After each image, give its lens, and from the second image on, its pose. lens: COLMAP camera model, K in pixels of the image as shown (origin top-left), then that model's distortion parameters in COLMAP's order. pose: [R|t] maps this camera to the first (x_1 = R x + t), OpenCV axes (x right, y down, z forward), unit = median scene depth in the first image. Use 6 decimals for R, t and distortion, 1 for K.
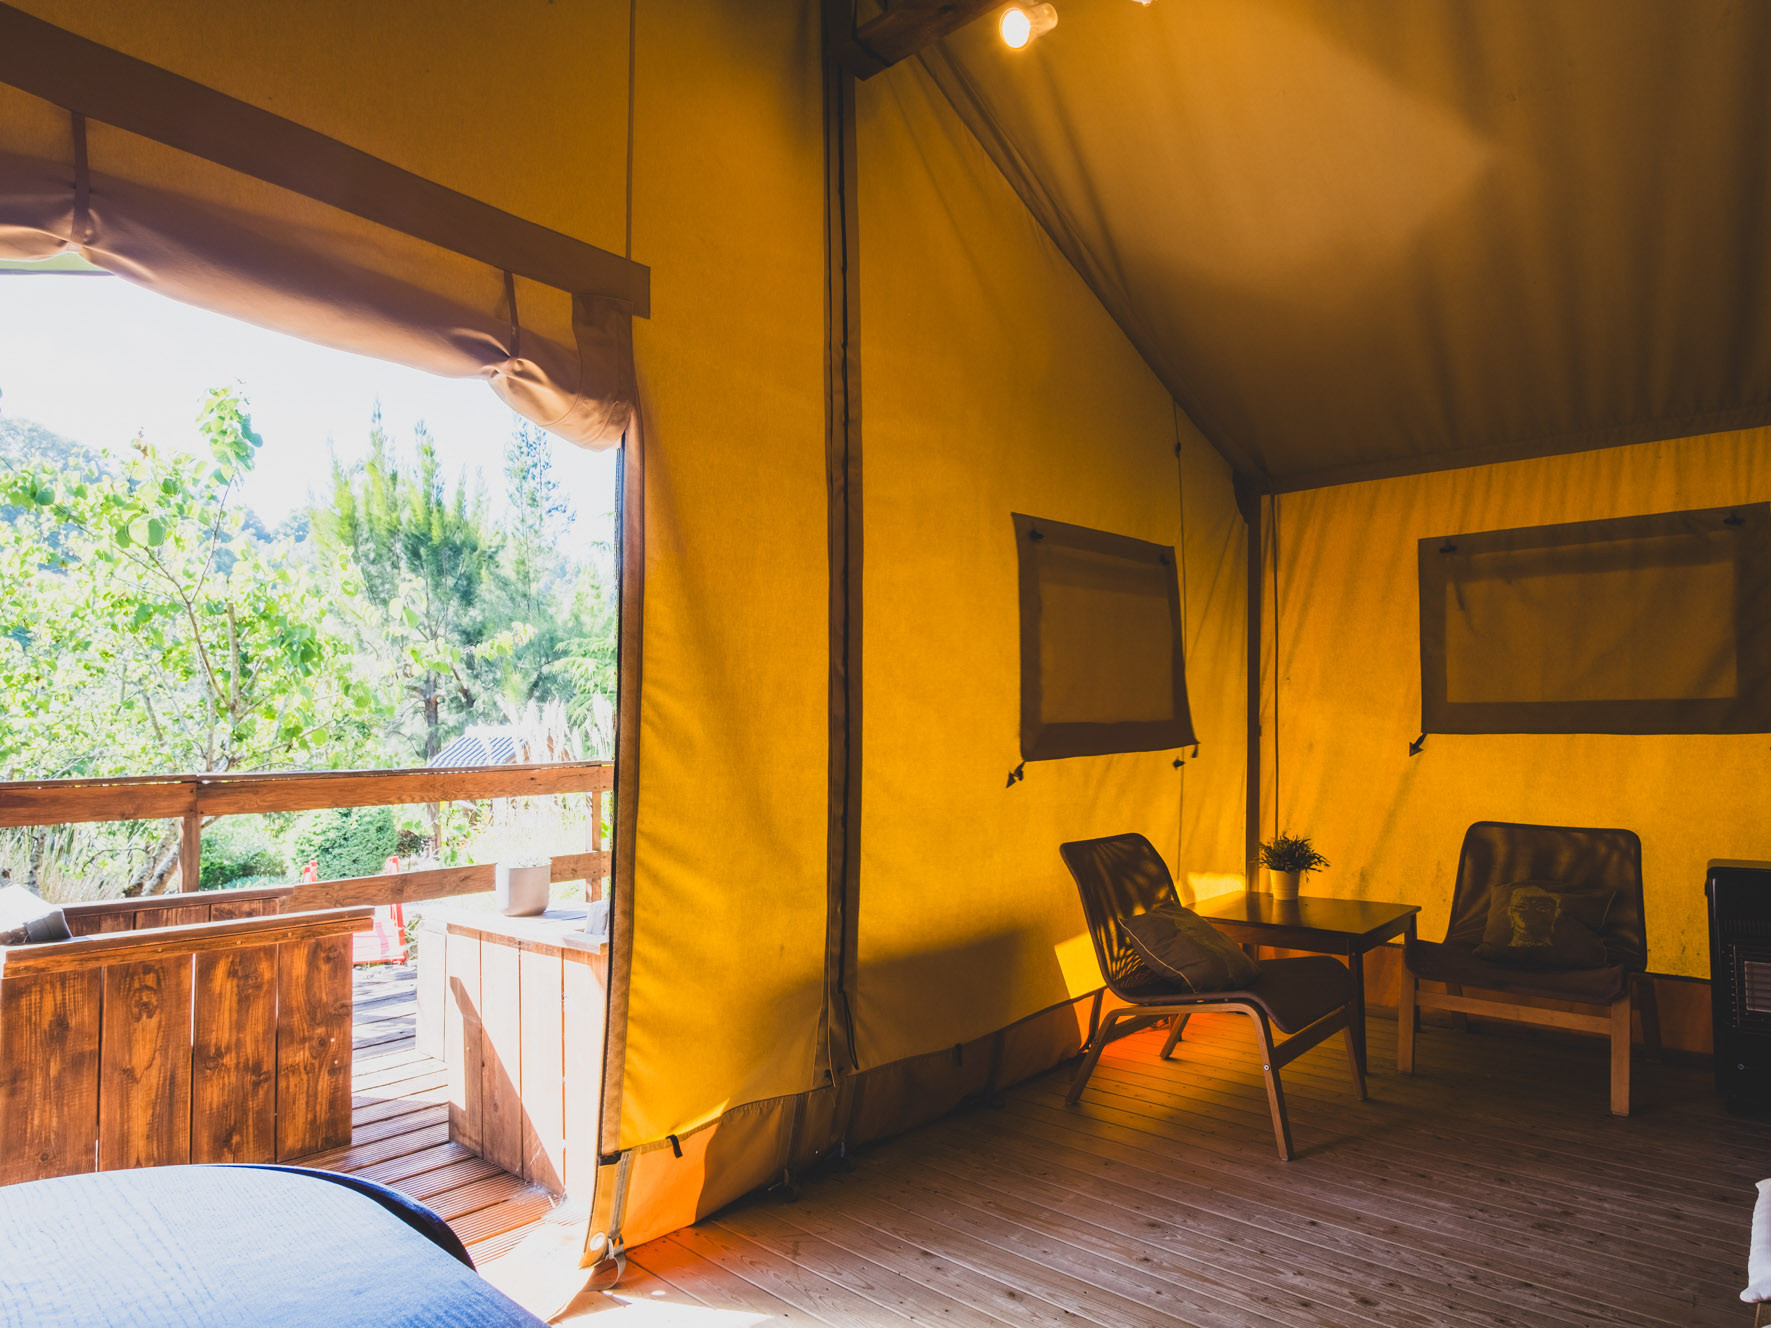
lens RADIAL K [[1069.3, 0, 891.1], [0, 1069.3, 659.4], [0, 0, 1]] dist [-0.026956, 0.000622]
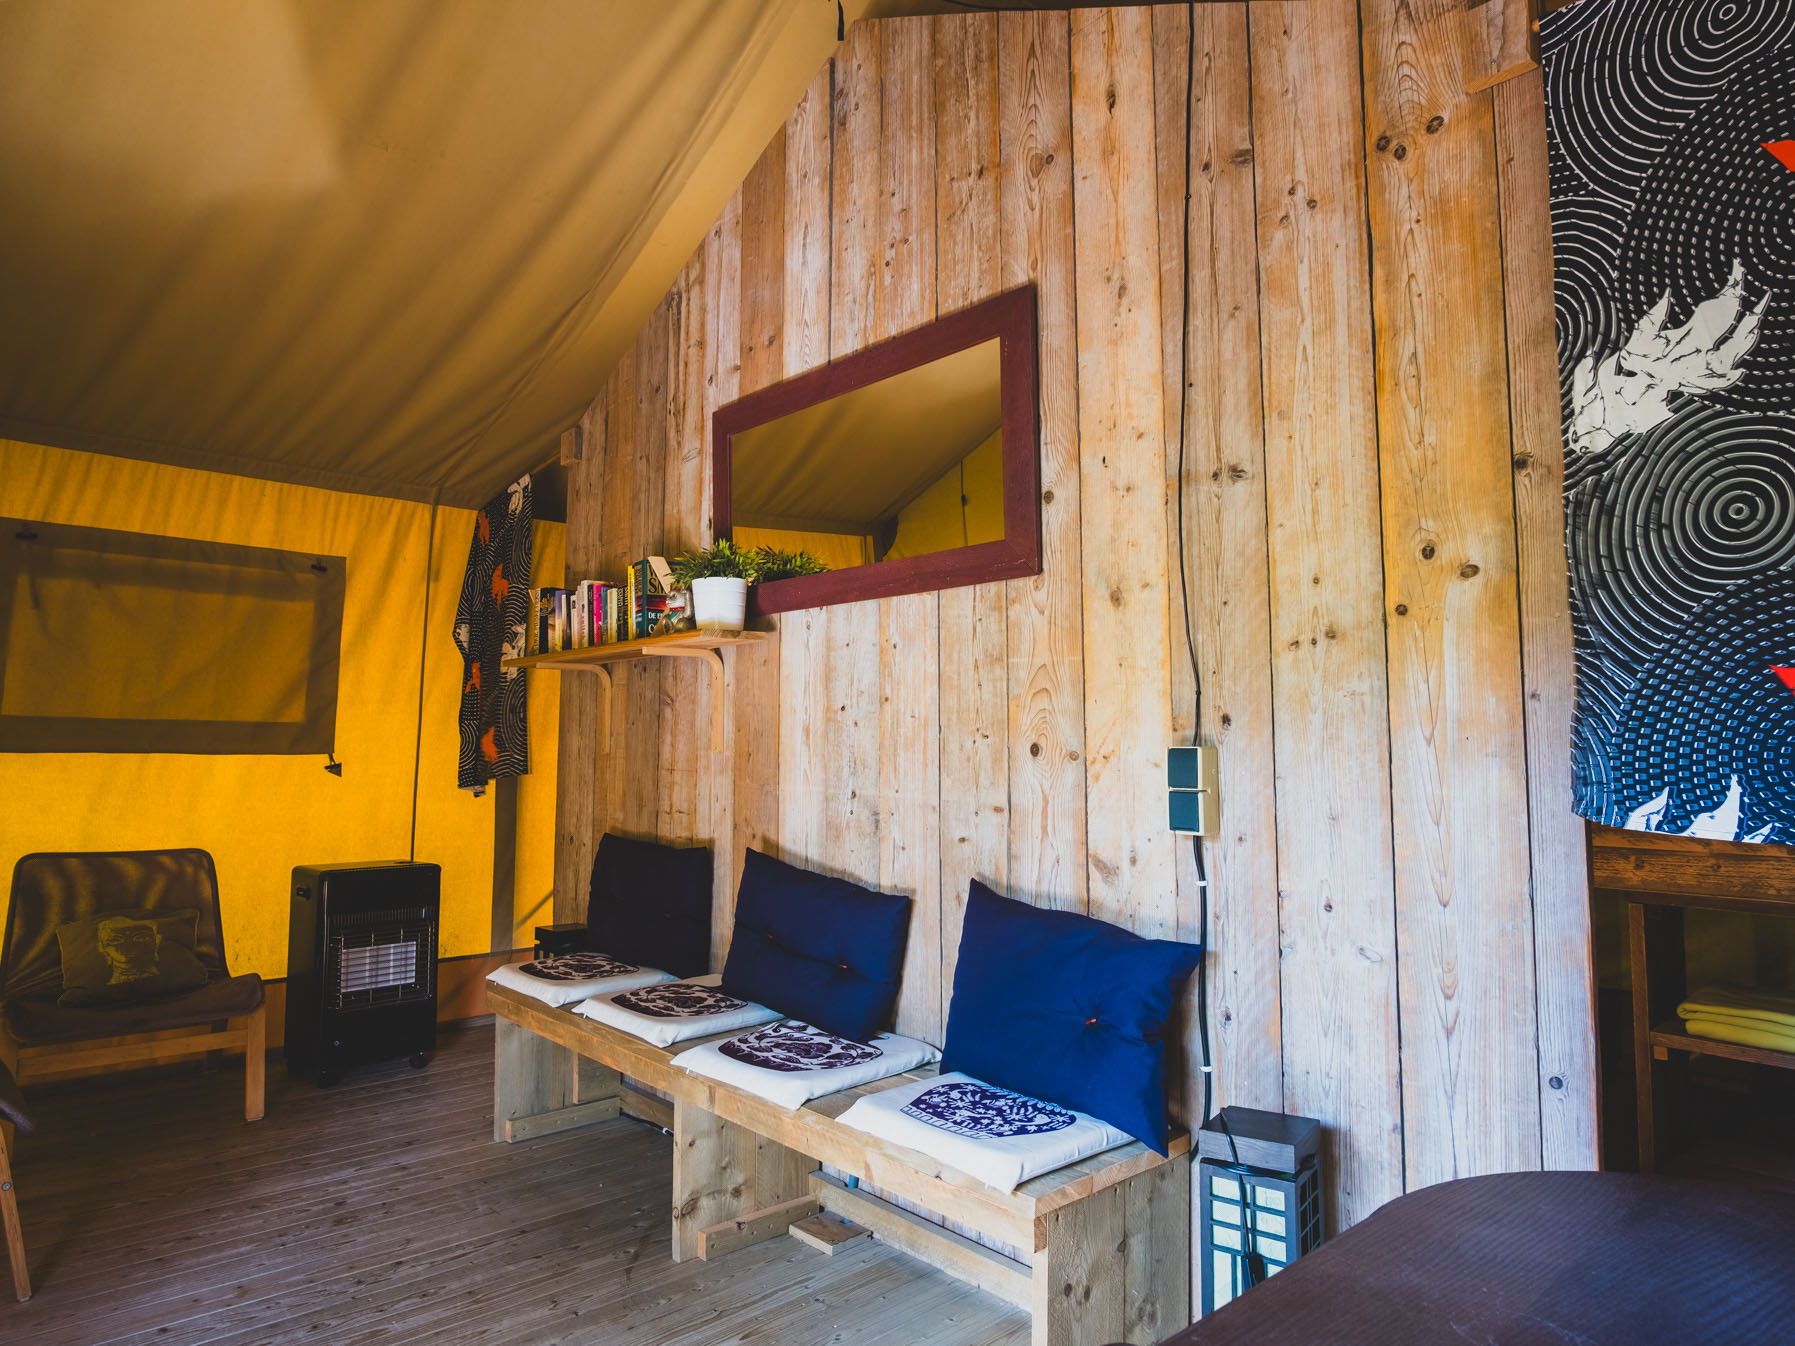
lens RADIAL K [[1083.8, 0, 892.6], [0, 1083.8, 668.5], [0, 0, 1]] dist [-0.026956, 0.000622]
pose [[0.111772, 0.083594, 0.990212, -0.266027], [-0.067606, 0.994786, -0.076349, 0.023485], [-0.991432, -0.058411, 0.116841, 0.231638]]
